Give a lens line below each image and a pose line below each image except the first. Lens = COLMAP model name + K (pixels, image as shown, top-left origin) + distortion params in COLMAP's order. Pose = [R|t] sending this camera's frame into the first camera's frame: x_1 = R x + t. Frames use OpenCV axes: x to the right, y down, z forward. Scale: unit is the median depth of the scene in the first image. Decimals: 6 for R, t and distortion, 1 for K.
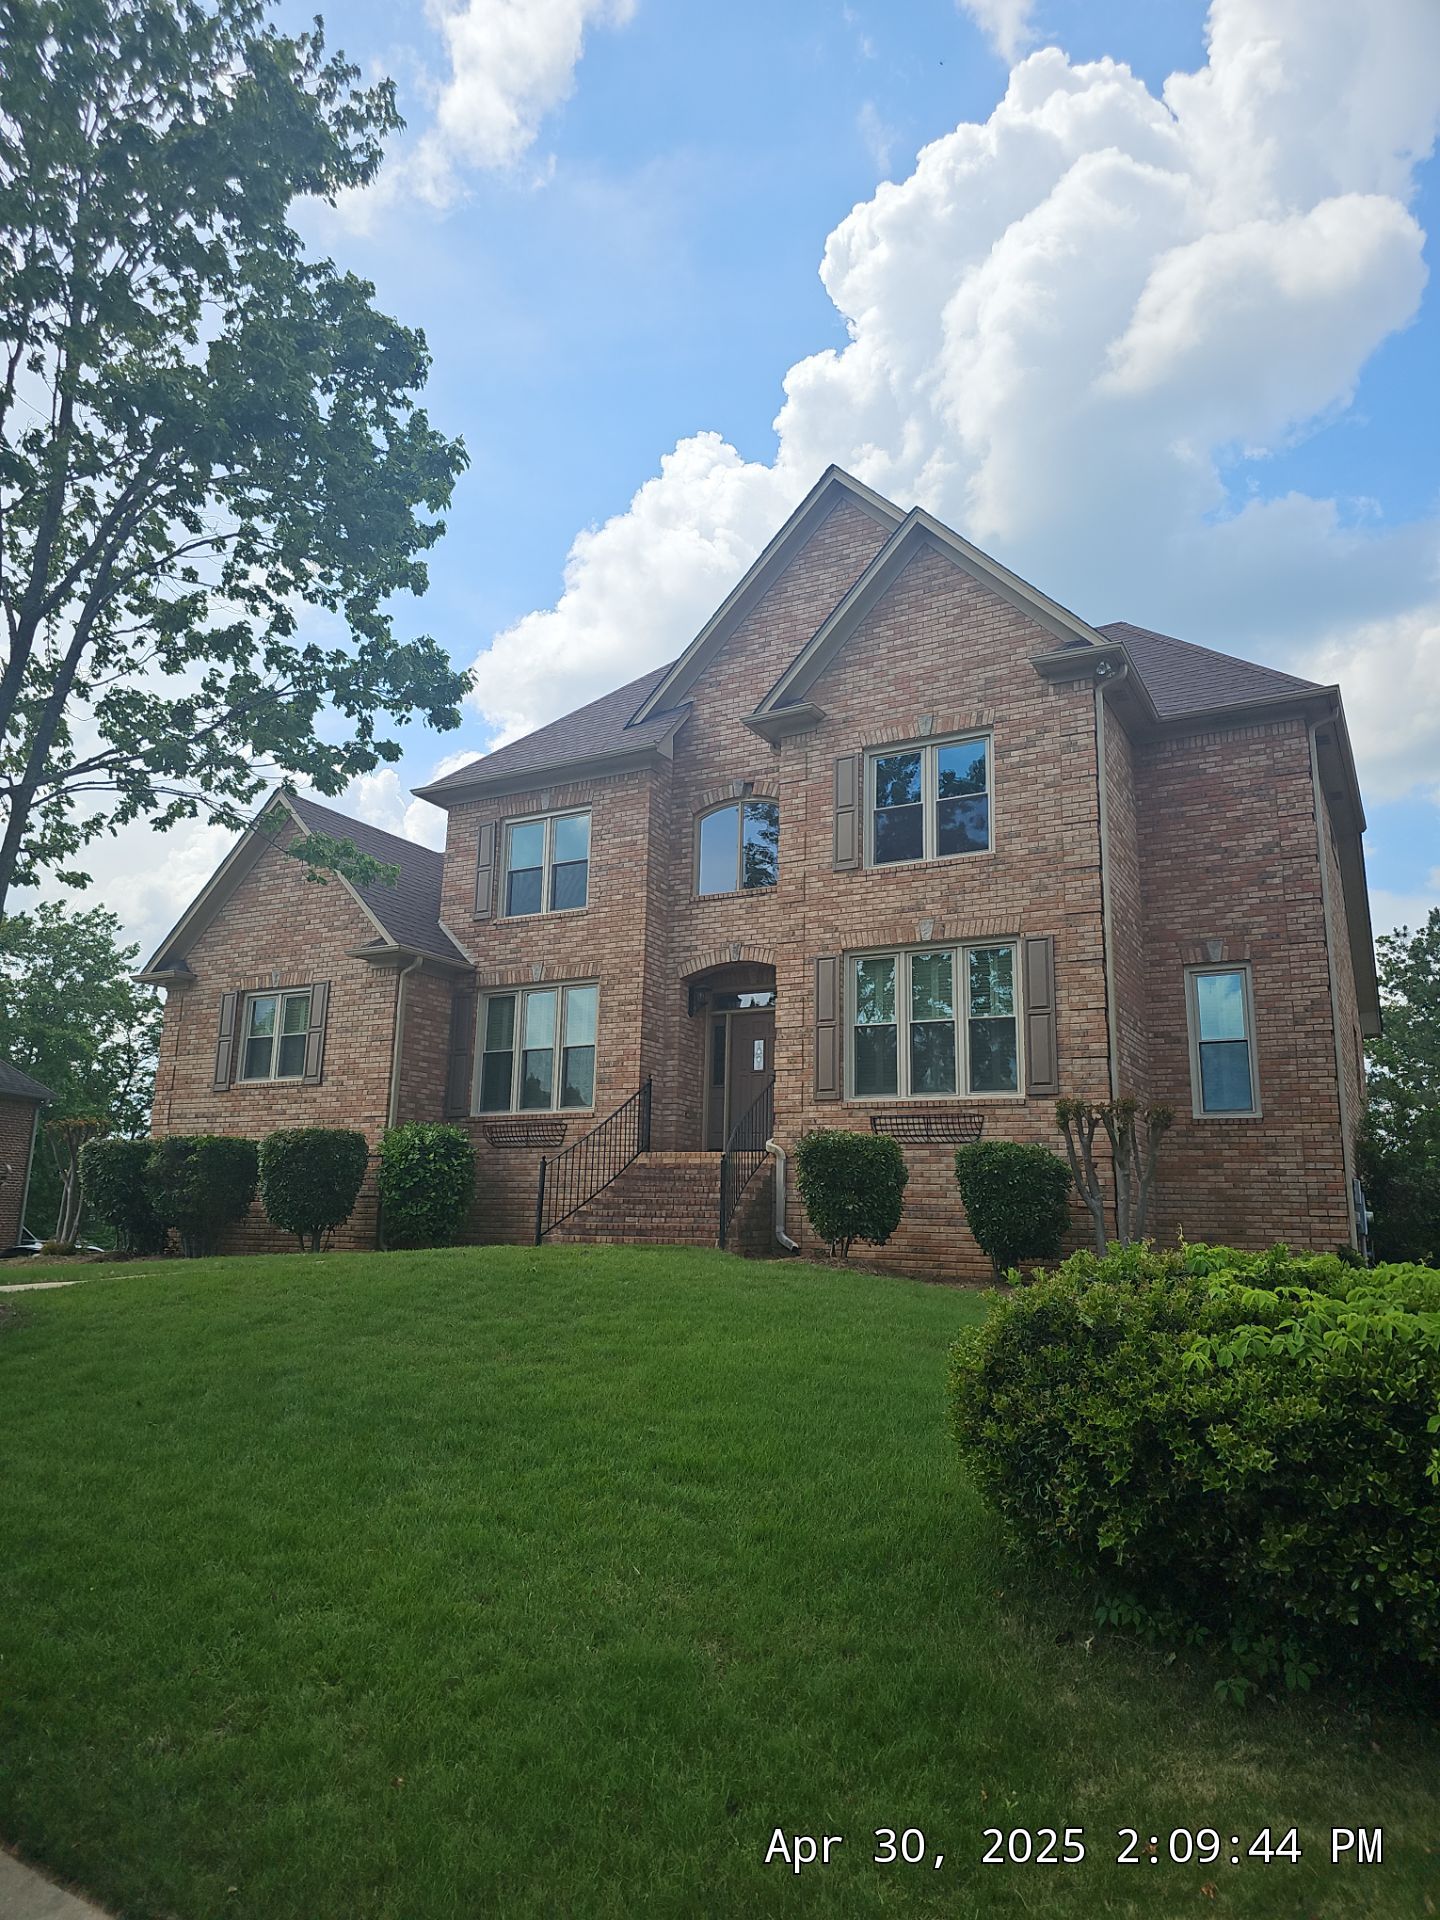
lens RADIAL K [[1244.2, 0, 720.0], [0, 1244.2, 960.0], [0, 0, 1]] dist [0.145462, -0.245740]
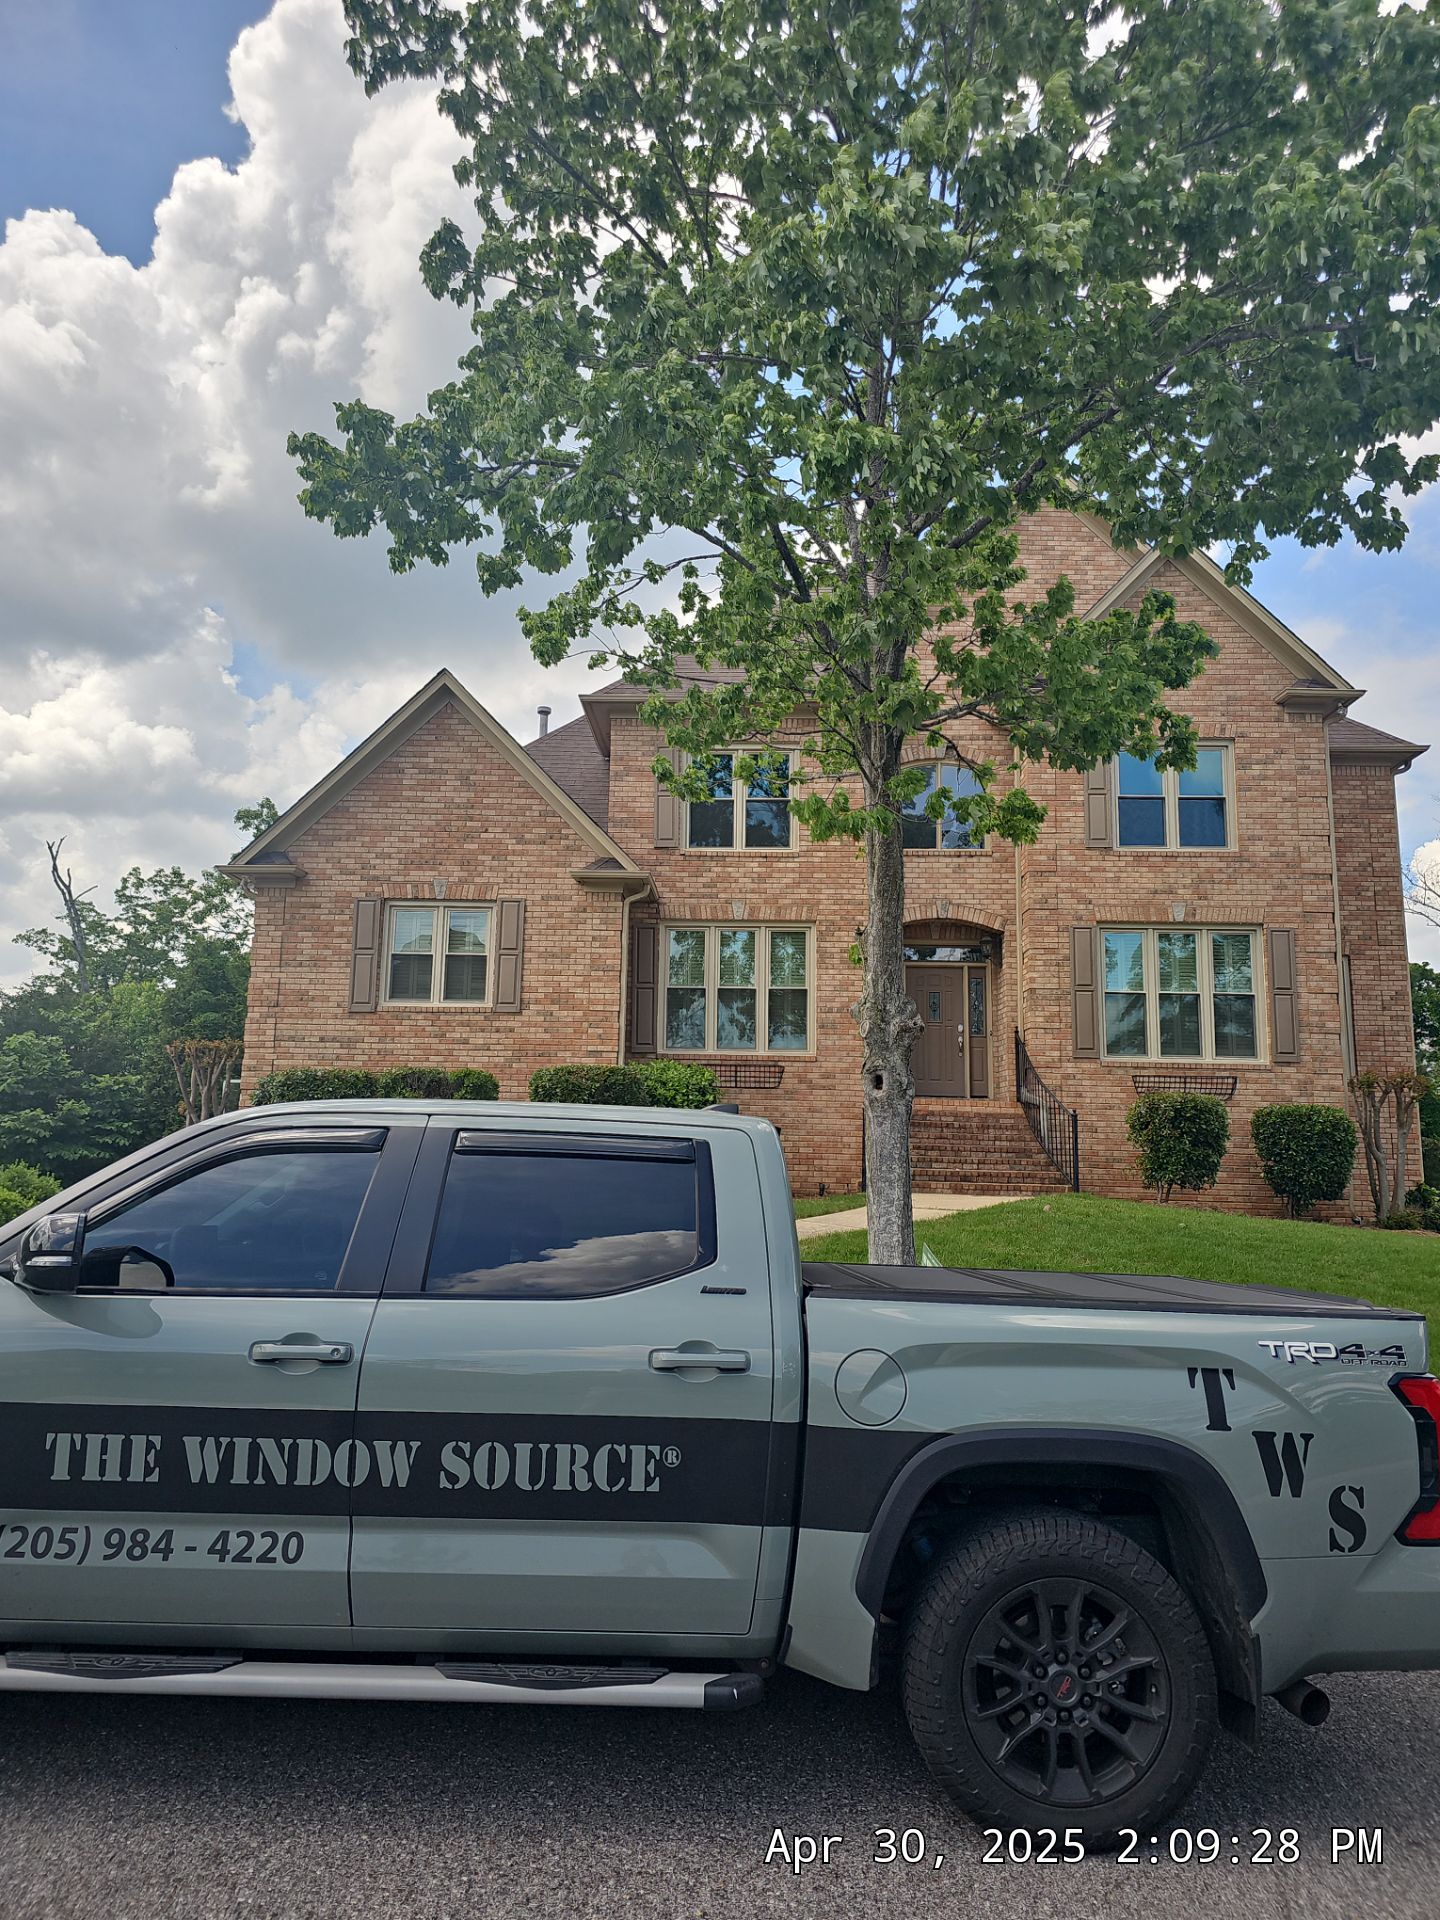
lens RADIAL K [[1281.7, 0, 710.3], [0, 1281.7, 945.0], [0, 0, 1]] dist [0.147081, -0.275044]
pose [[0.890014, 0.069427, 0.450617, -0.726917], [-0.095503, 0.994801, 0.035358, 0.004524], [-0.445820, -0.074504, 0.892017, 0.134461]]
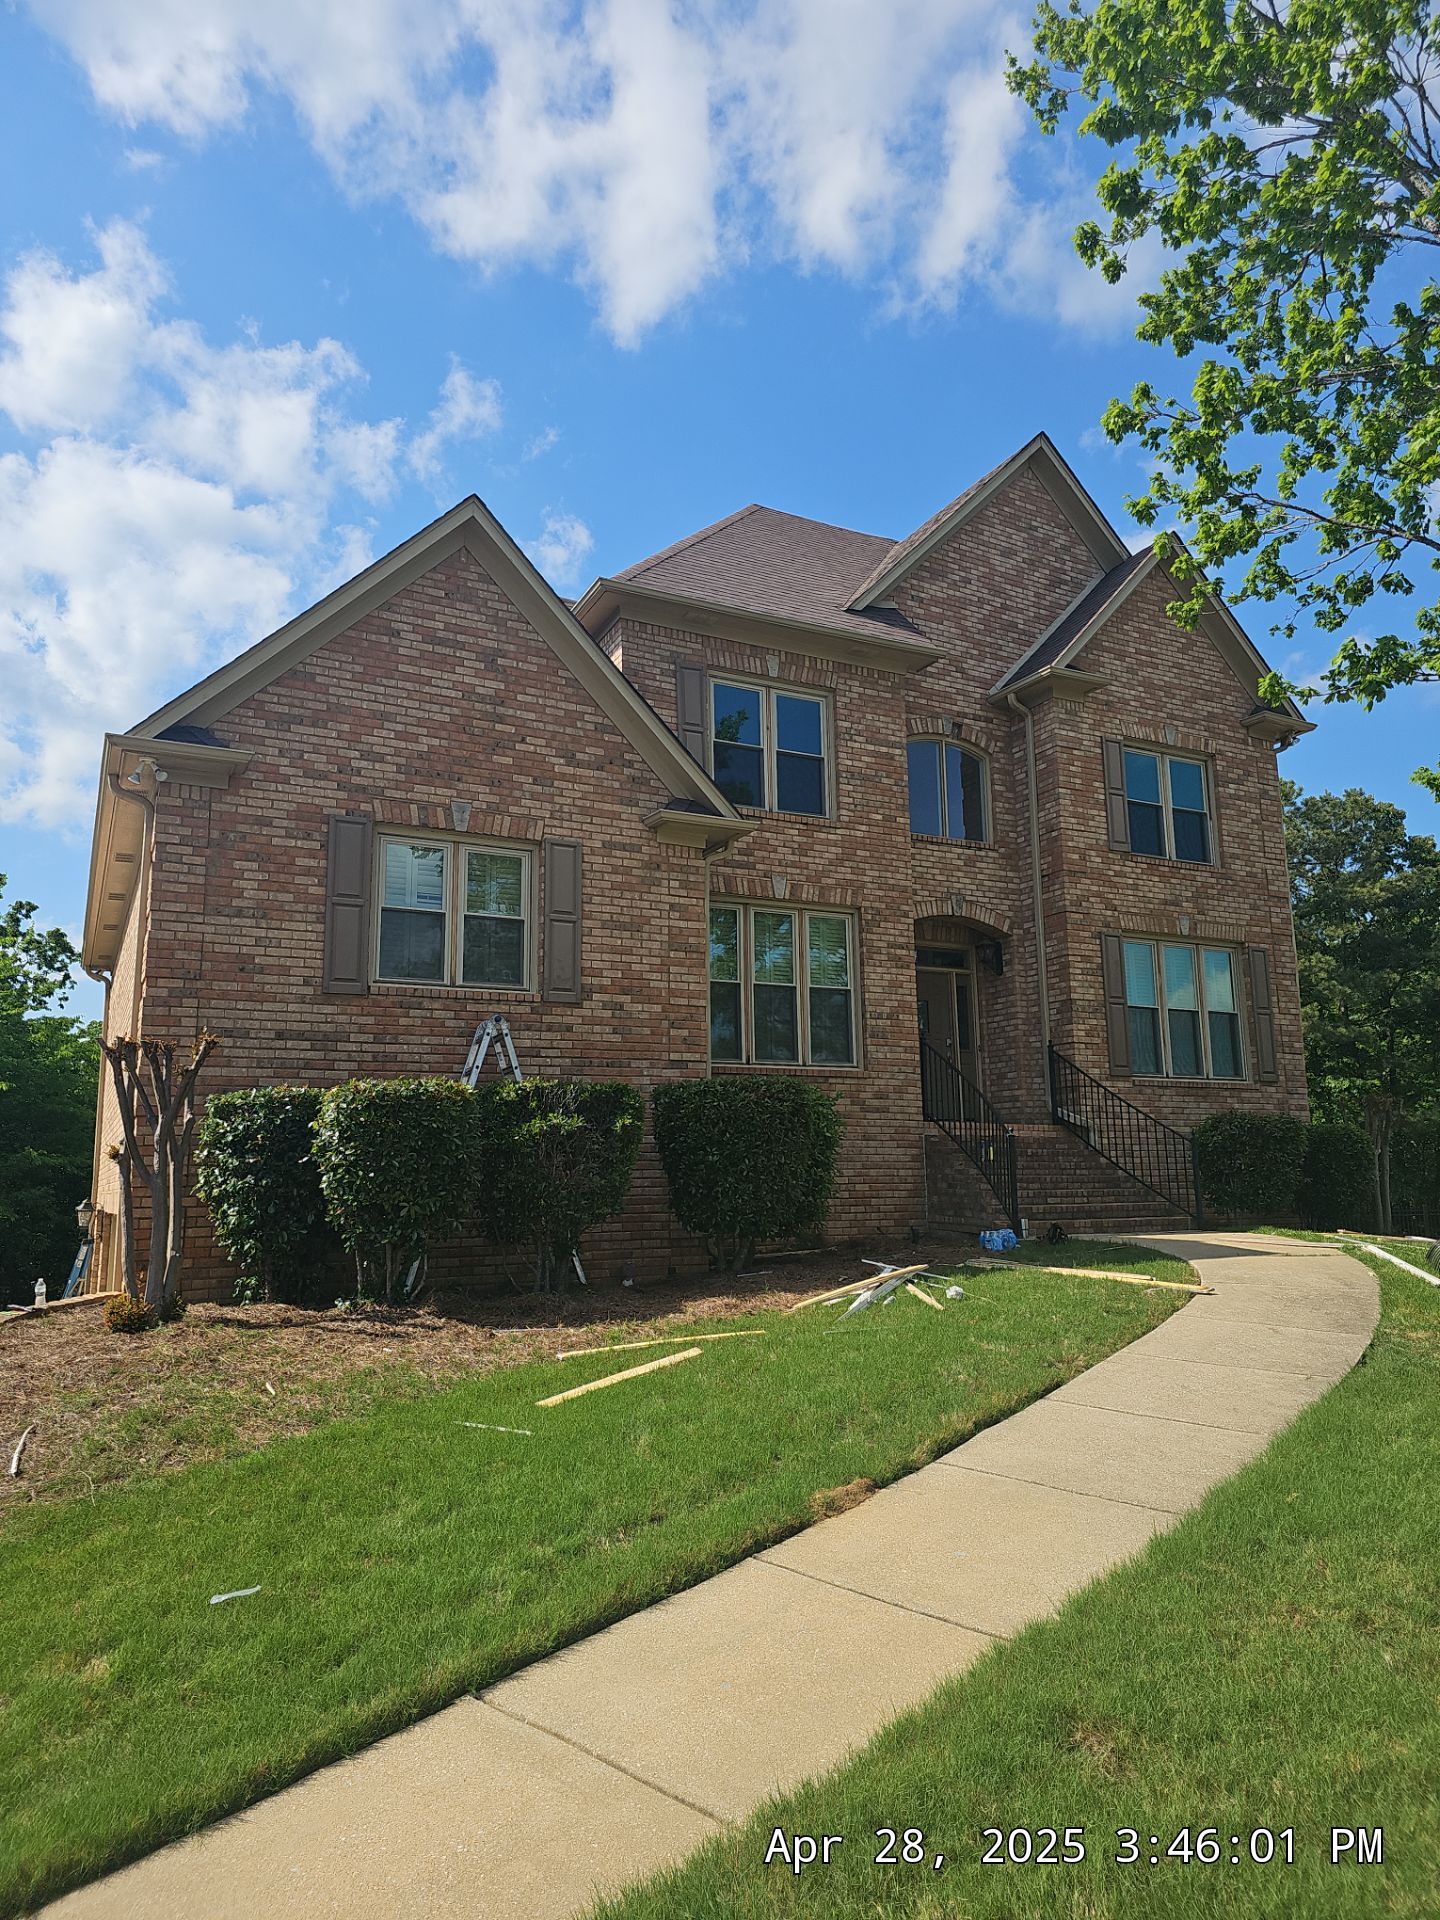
lens RADIAL K [[1260.7, 0, 734.1], [0, 1260.7, 953.3], [0, 0, 1]] dist [0.138504, -0.258773]
pose [[0.548269, 0.119578, 0.827709, -0.951265], [-0.148434, 0.987925, -0.044403, 0.105920], [-0.823024, -0.098515, 0.559398, 0.684843]]
